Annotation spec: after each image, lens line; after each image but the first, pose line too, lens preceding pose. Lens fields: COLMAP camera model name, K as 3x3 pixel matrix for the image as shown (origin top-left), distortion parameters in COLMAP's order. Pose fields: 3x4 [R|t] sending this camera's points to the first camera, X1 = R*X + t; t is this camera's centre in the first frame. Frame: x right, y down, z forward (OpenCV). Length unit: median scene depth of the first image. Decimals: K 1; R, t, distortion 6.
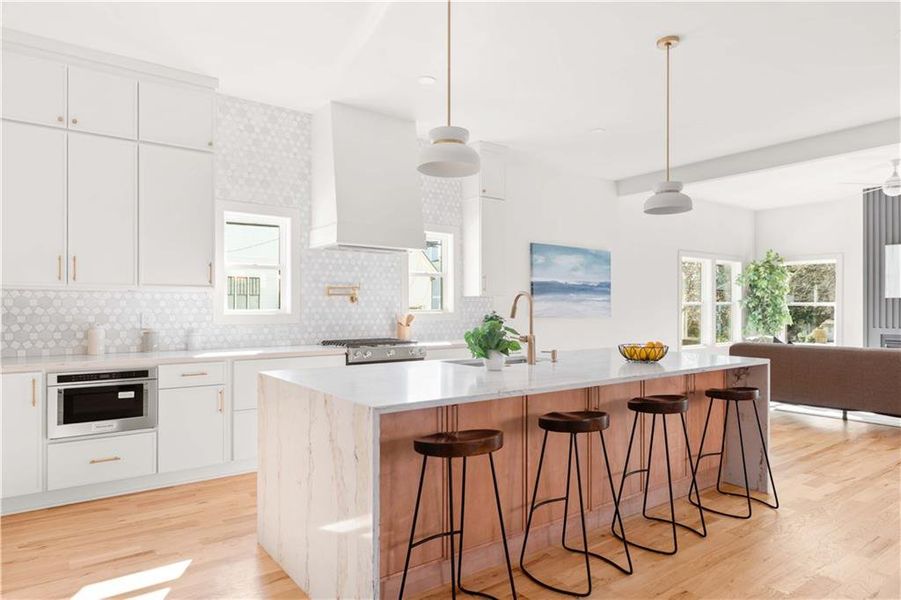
lens RADIAL K [[550.8, 0, 451.7], [0, 550.8, 310.2], [0, 0, 1]] dist [0.001500, 0.000142]
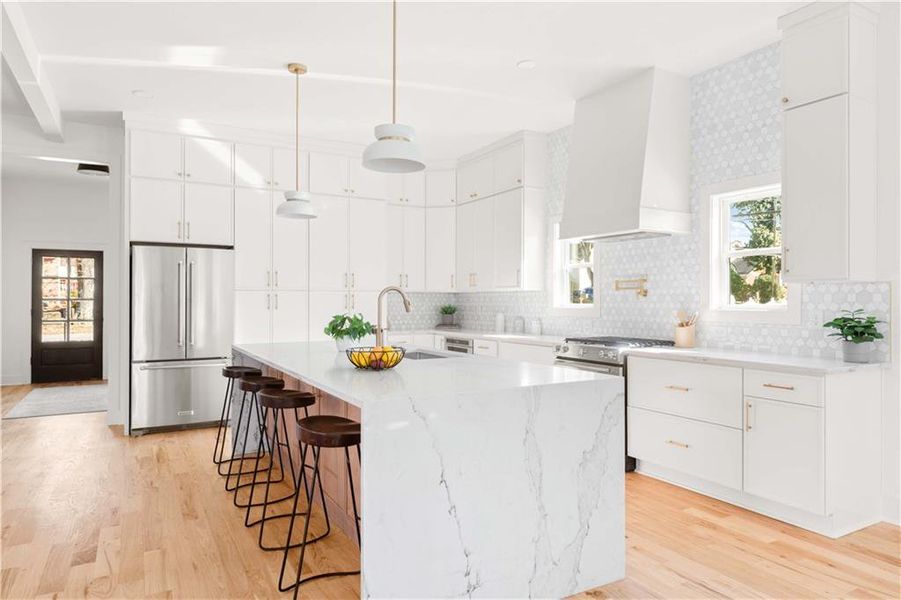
lens RADIAL K [[577.5, 0, 450.5], [0, 577.5, 300.0], [0, 0, 1]] dist [0.000294, -0.000635]
pose [[-0.137916, -0.003722, -0.990437, 0.851038], [-0.006303, 0.999976, -0.002880, -0.004494], [0.990424, 0.005845, -0.137936, 0.891587]]
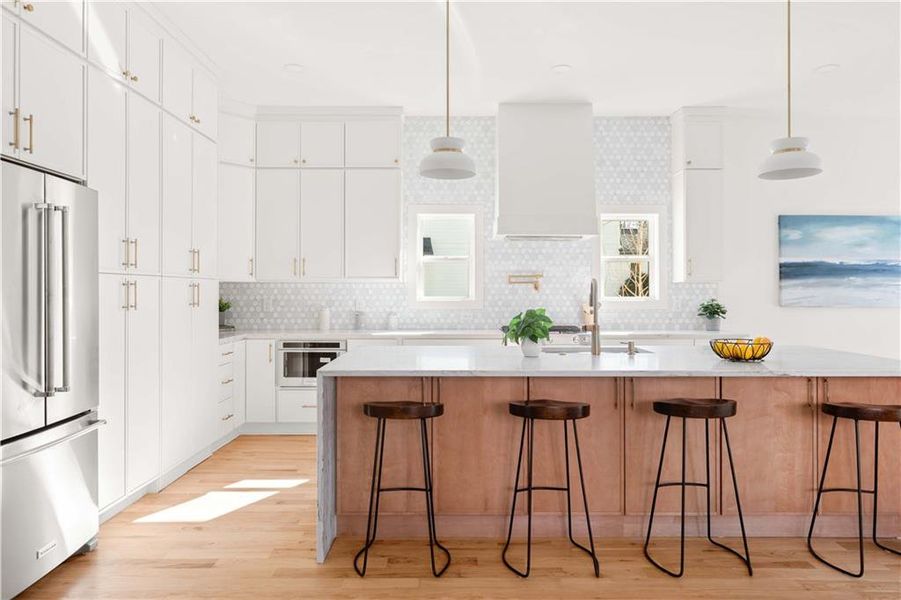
lens RADIAL K [[594.5, 0, 446.7], [0, 594.5, 291.3], [0, 0, 1]] dist [-0.001176, -0.002831]
pose [[0.802848, -0.002445, -0.596178, 0.378201], [-0.002901, 0.999964, -0.008009, -0.002508], [0.596176, 0.008160, 0.802812, 0.009003]]
